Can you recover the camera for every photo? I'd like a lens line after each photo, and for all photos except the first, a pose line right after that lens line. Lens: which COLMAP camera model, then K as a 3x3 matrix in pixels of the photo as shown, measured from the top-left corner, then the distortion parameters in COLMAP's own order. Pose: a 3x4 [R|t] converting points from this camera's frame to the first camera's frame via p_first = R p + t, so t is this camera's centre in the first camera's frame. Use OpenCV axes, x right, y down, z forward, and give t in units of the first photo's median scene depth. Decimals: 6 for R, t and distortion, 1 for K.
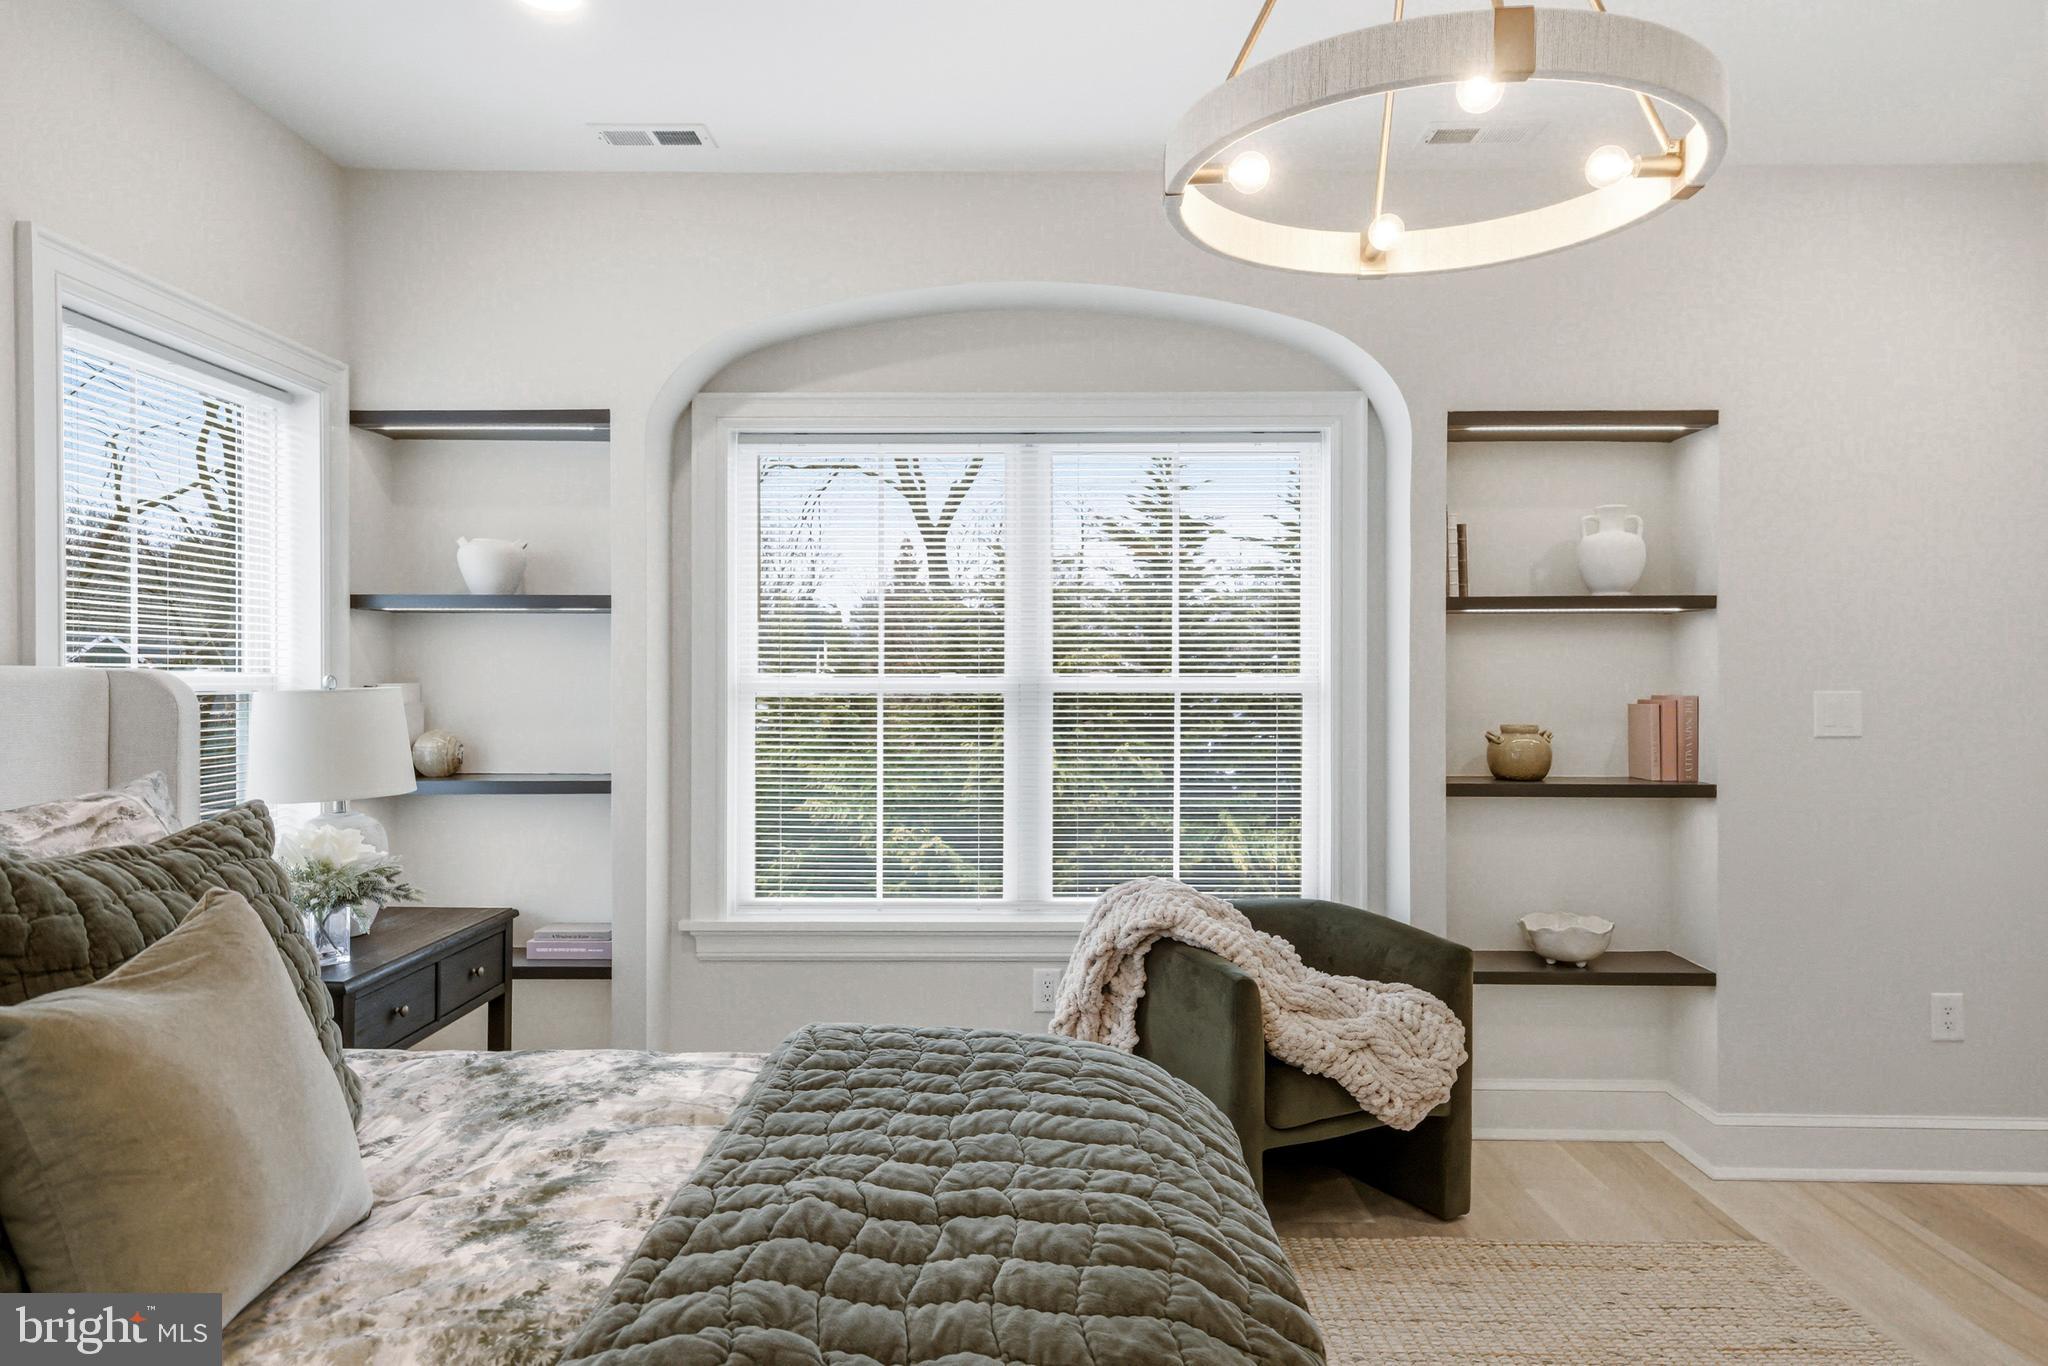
lens RADIAL K [[1281.8, 0, 1024.0], [0, 1281.8, 683.0], [0, 0, 1]] dist [0.023898, 0.001821]
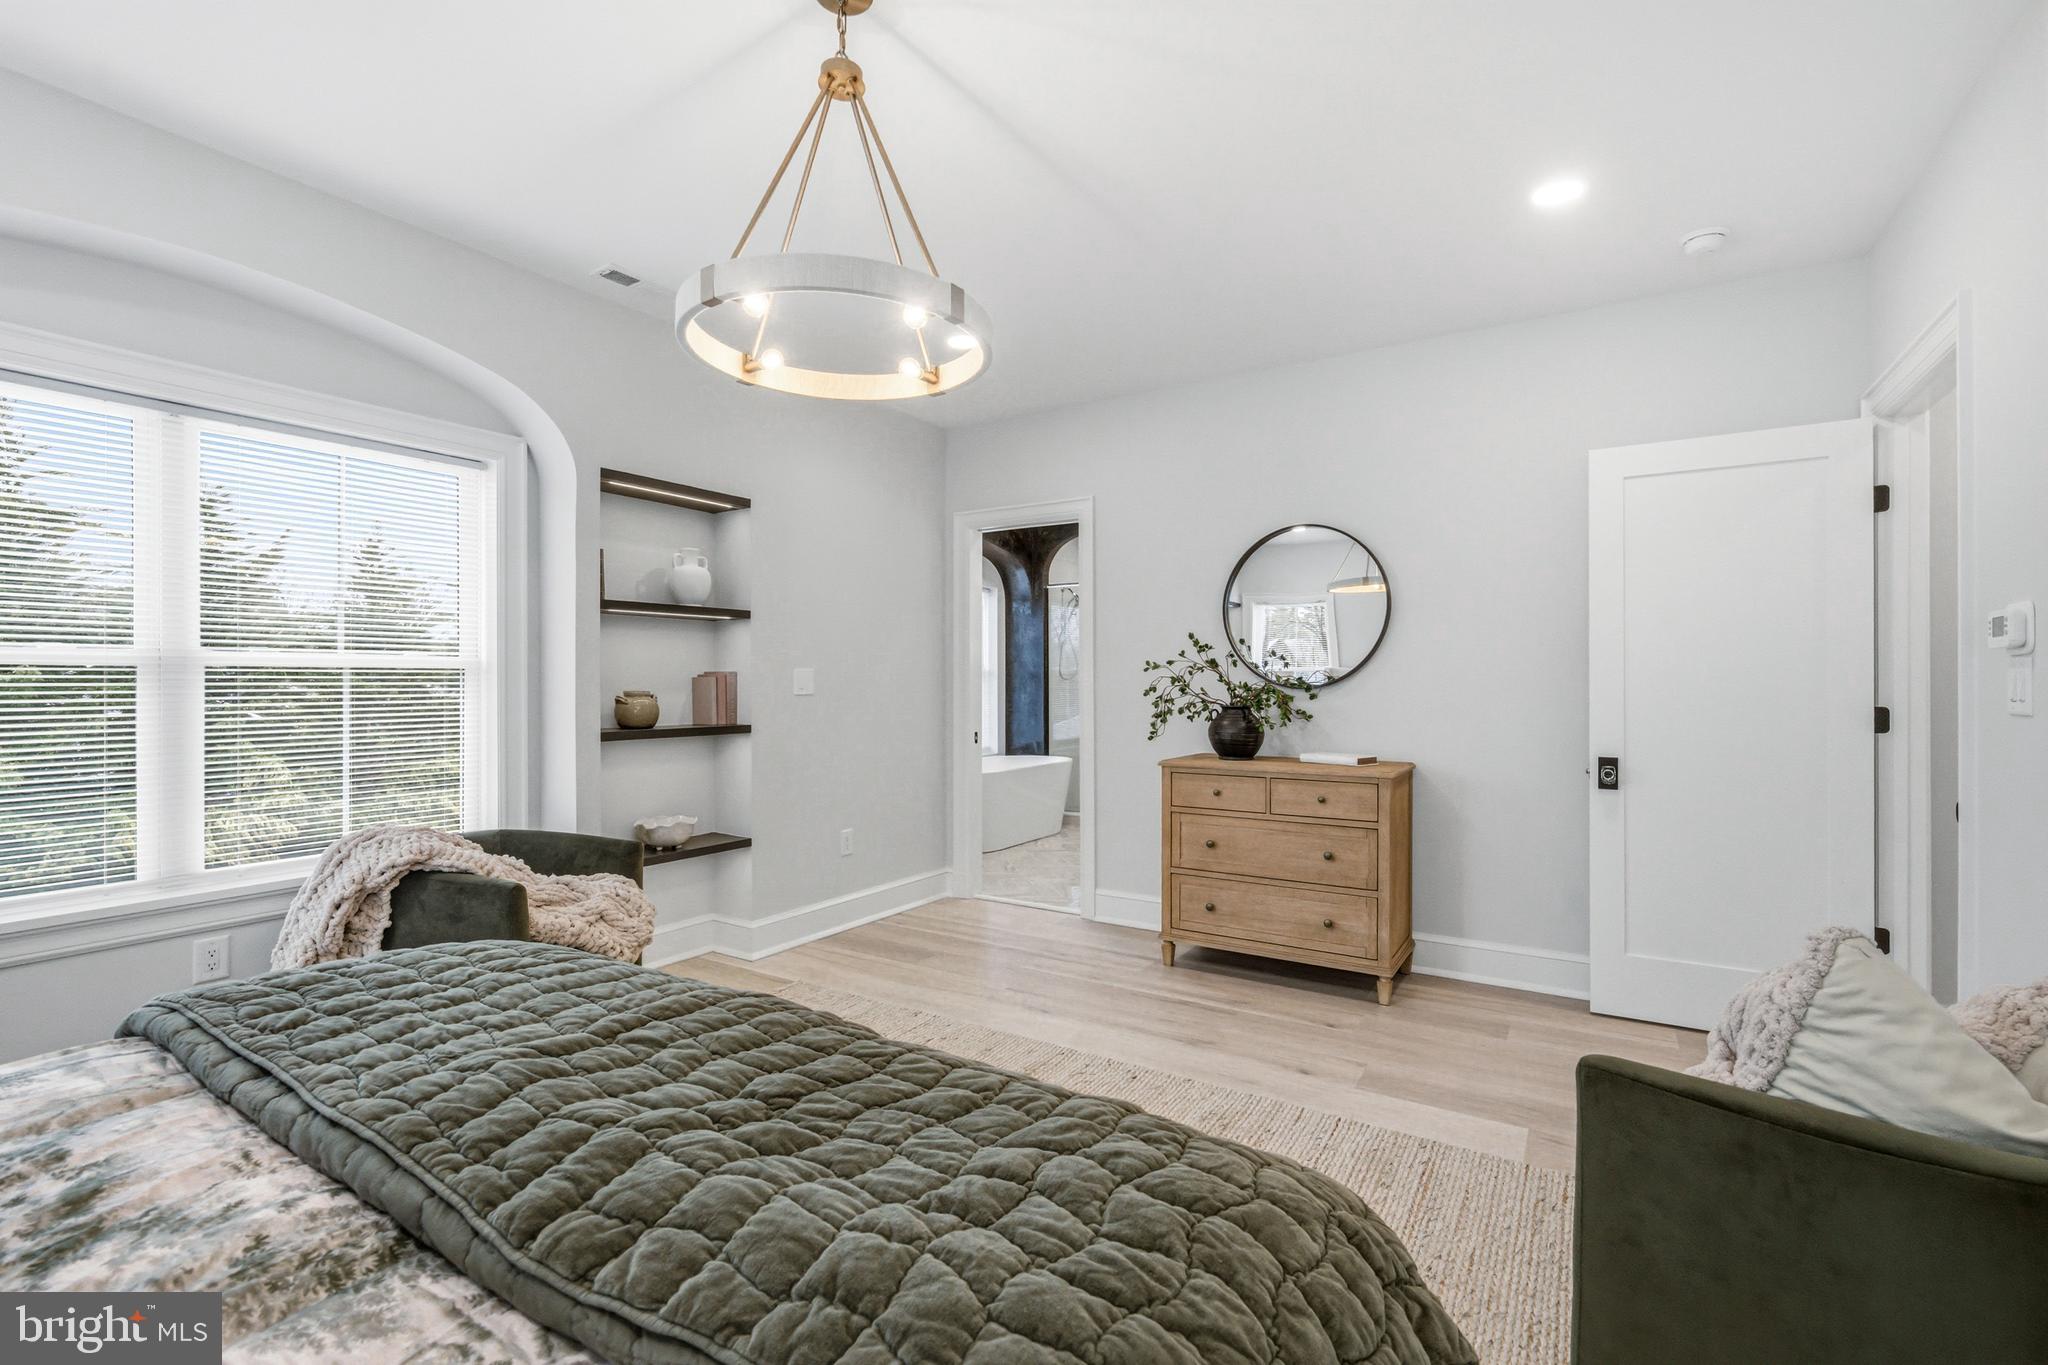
lens RADIAL K [[931.0, 0, 1024.0], [0, 931.0, 682.5], [0, 0, 1]] dist [0.009522, 0.000421]
pose [[0.524063, -0.001048, 0.851679, -0.306003], [0.006592, 0.999974, -0.002826, 0.030887], [-0.851654, 0.007095, 0.524057, 0.074599]]
